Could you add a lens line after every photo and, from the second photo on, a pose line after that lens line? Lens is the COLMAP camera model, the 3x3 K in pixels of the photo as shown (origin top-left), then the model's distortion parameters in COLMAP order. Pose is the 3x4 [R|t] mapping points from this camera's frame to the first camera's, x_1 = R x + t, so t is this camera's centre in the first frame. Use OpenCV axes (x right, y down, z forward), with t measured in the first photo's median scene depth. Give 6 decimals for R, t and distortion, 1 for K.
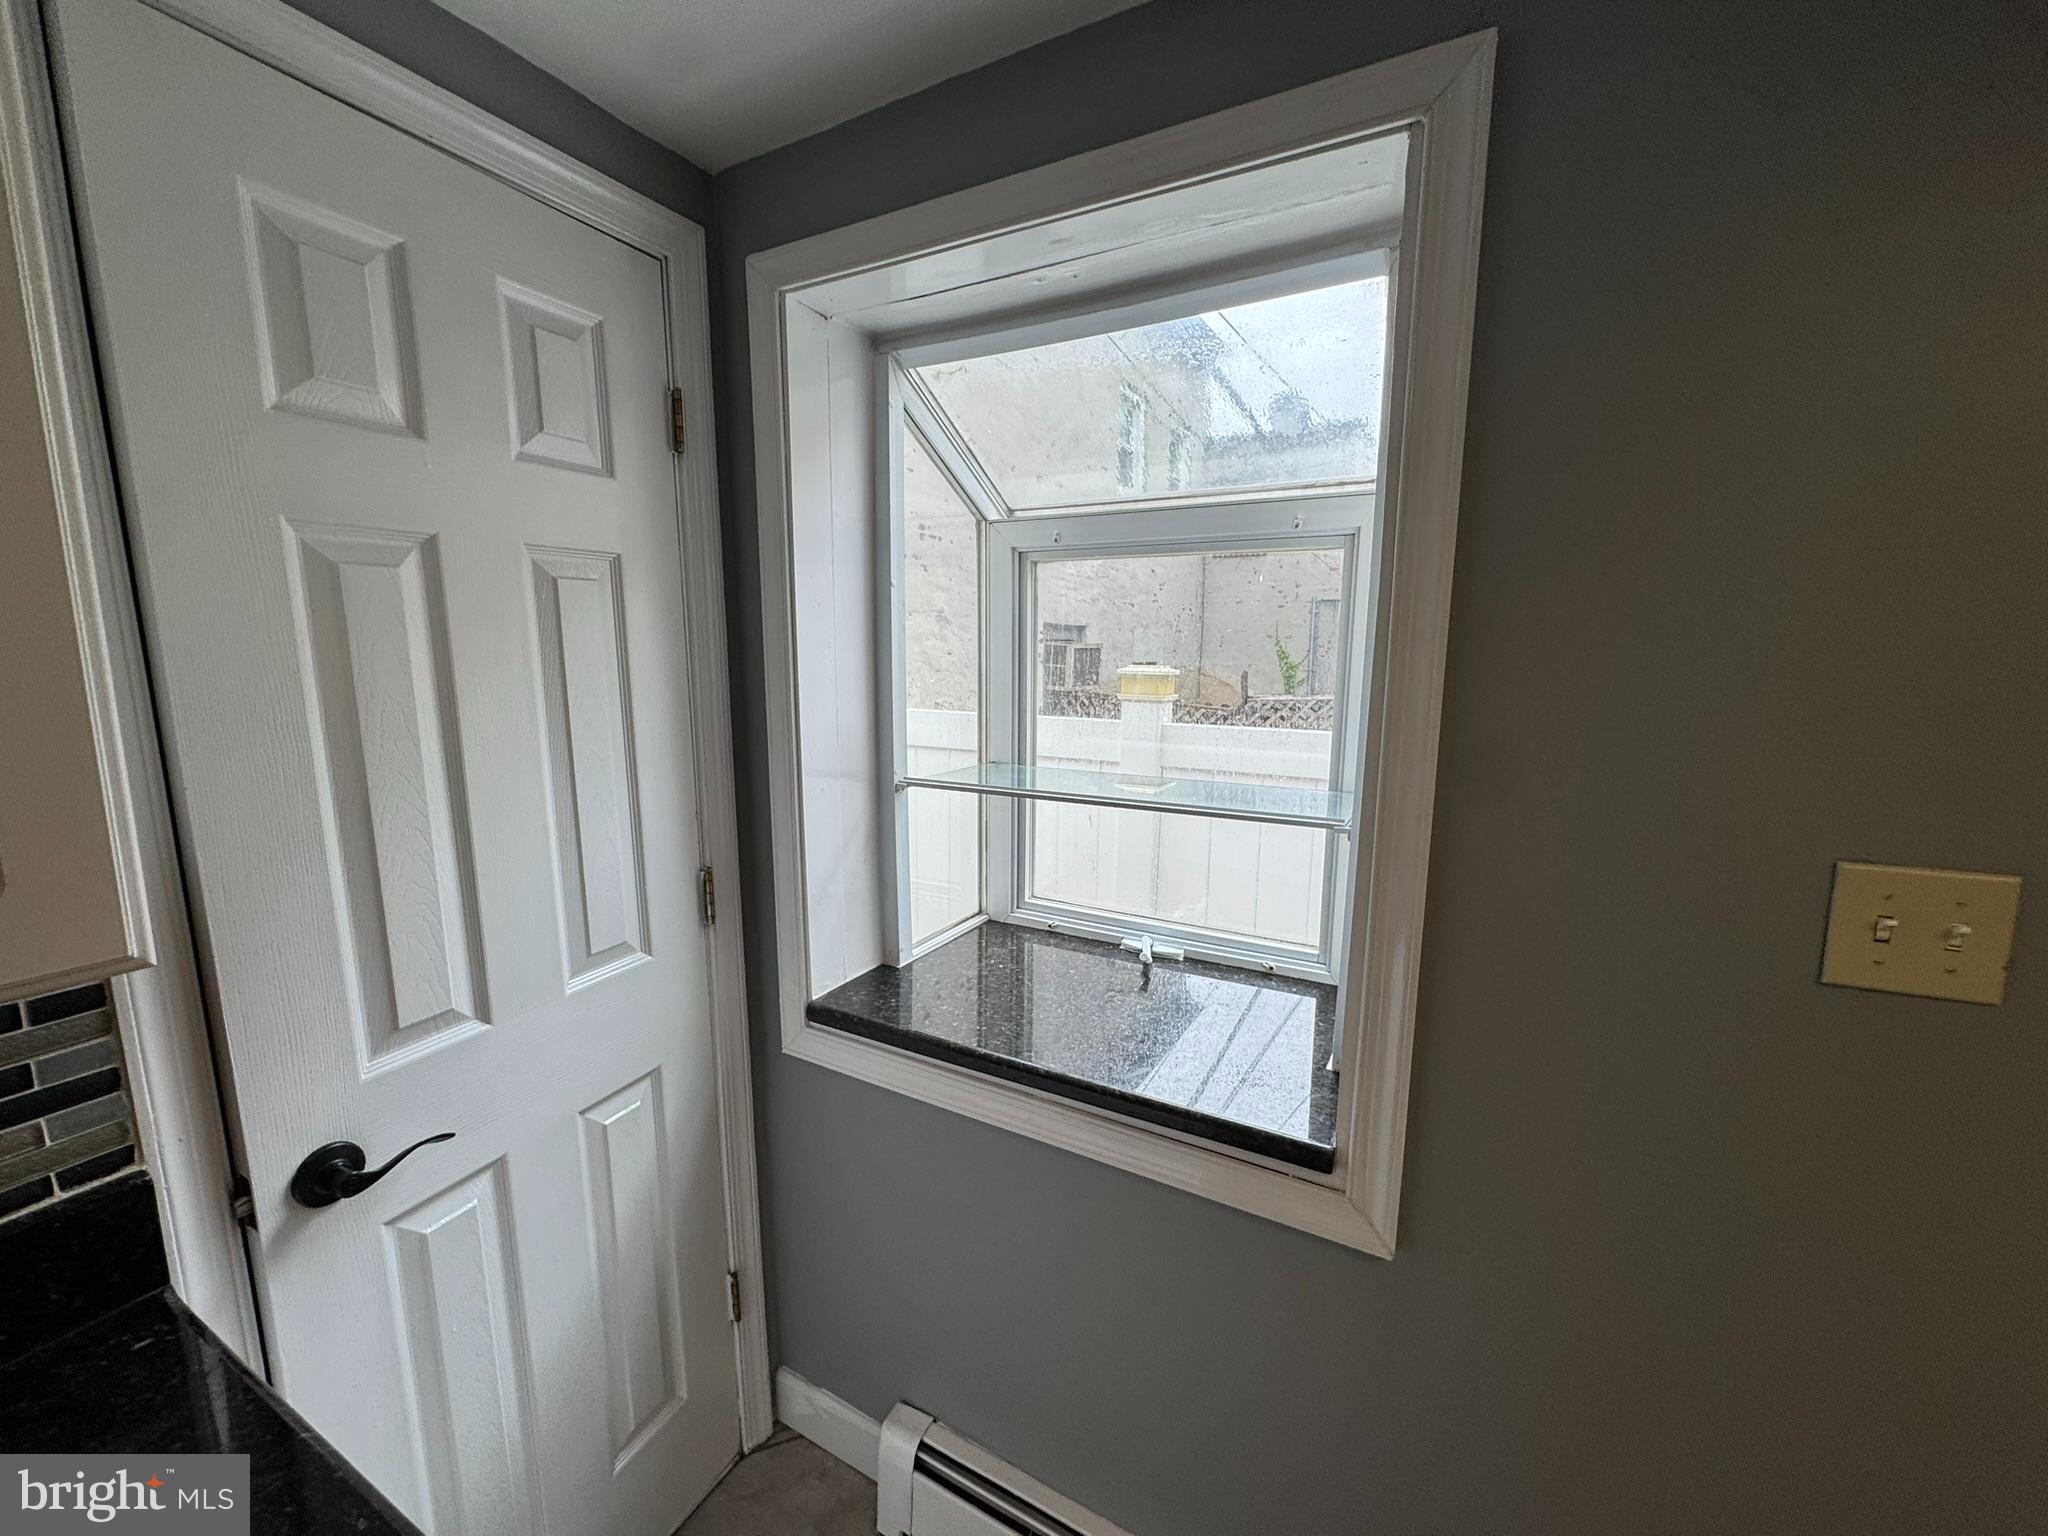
lens RADIAL K [[810.5, 0, 1013.7], [0, 810.5, 766.1], [0, 0, 1]] dist [-0.001833, -0.000139]
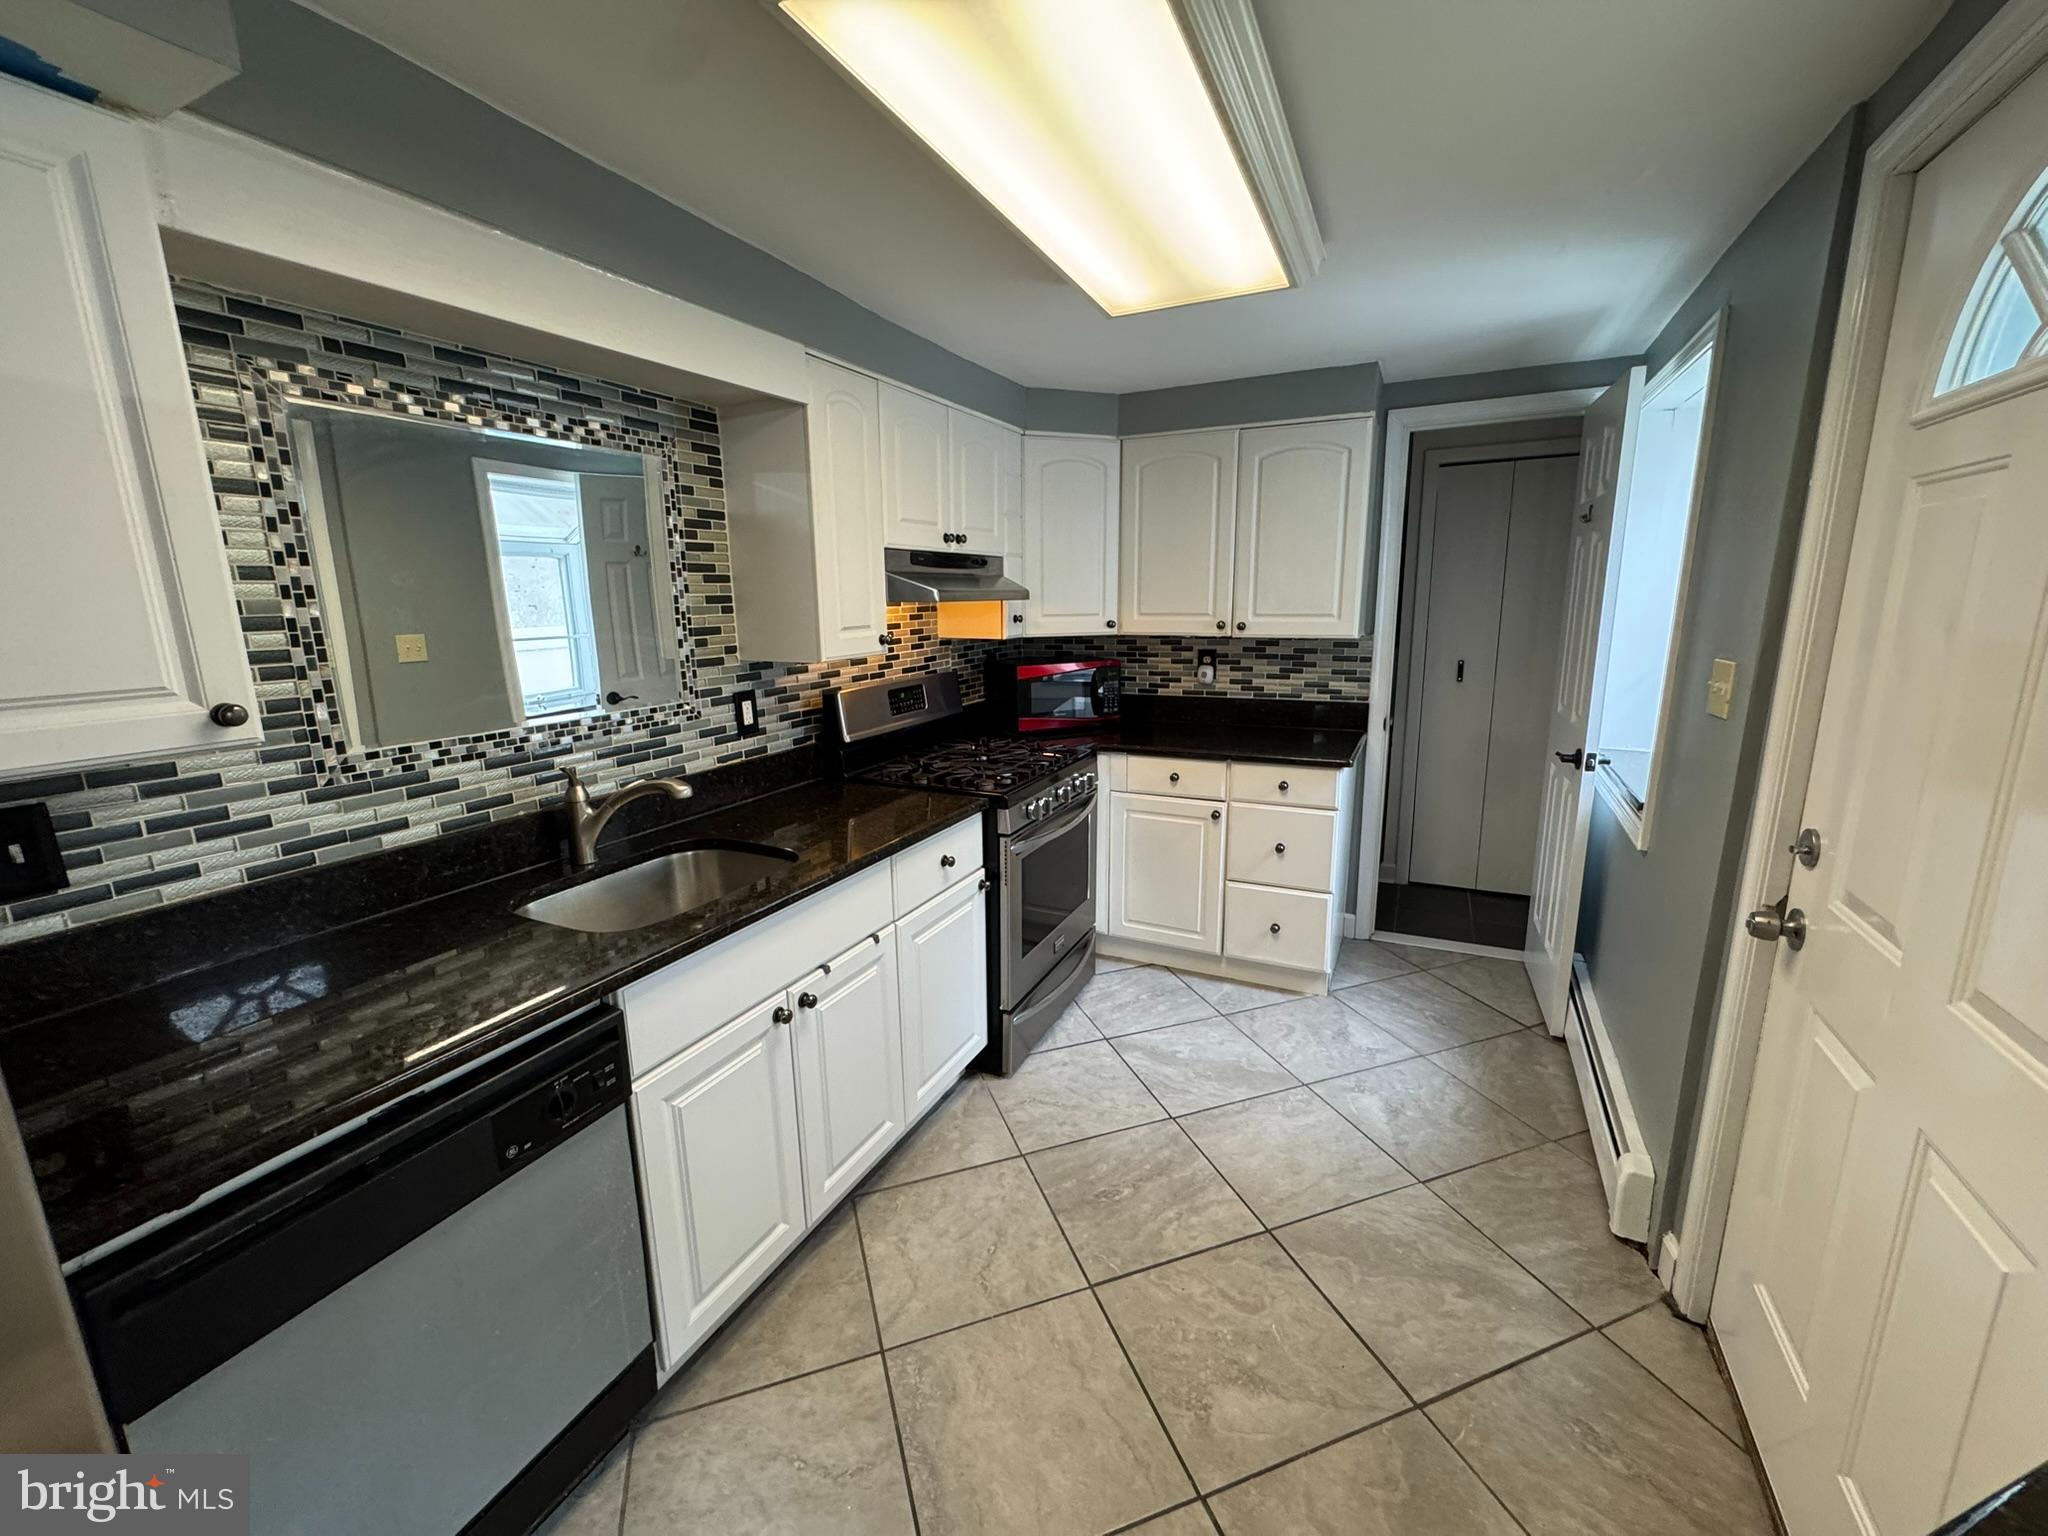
lens RADIAL K [[820.1, 0, 1024.0], [0, 820.1, 768.0], [0, 0, 1]] dist [-0.000826, 0.000028]
pose [[0.034545, 0.206289, -0.977881, 2.109246], [-0.136981, 0.970208, 0.199831, 0.143920], [0.989971, 0.127049, 0.061773, -0.684177]]
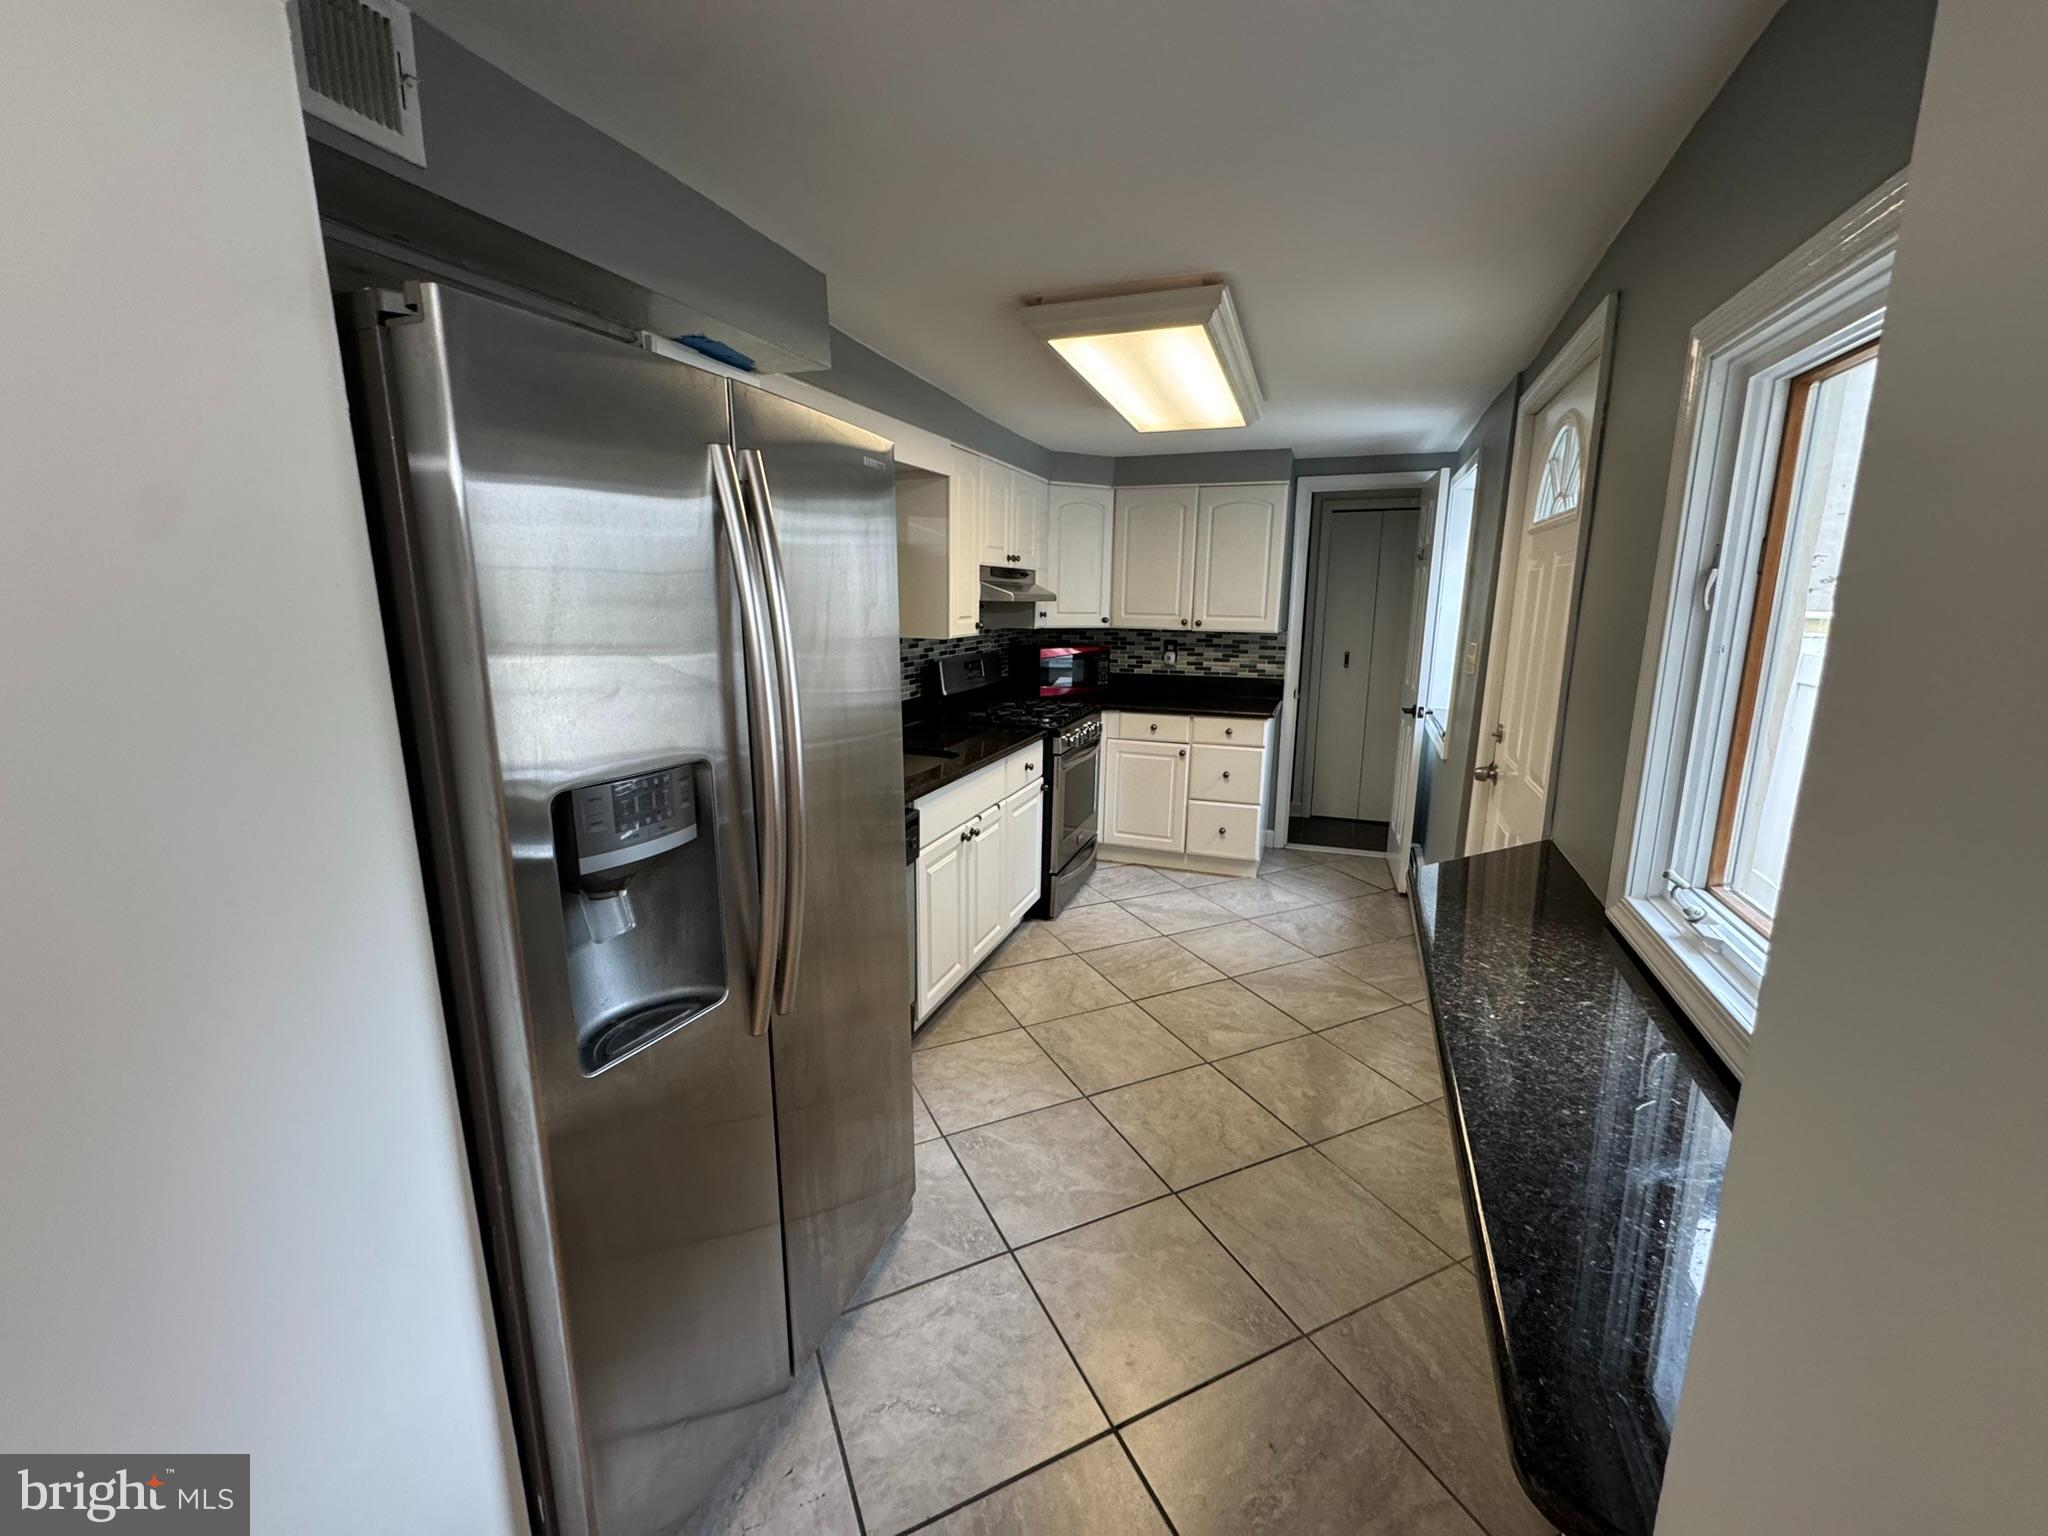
lens RADIAL K [[820.1, 0, 1024.0], [0, 820.1, 768.0], [0, 0, 1]] dist [-0.000826, 0.000028]
pose [[0.133554, 0.205379, -0.969527, 3.200011], [-0.159036, 0.970054, 0.183583, 0.217882], [0.978198, 0.129671, 0.162217, -1.224096]]
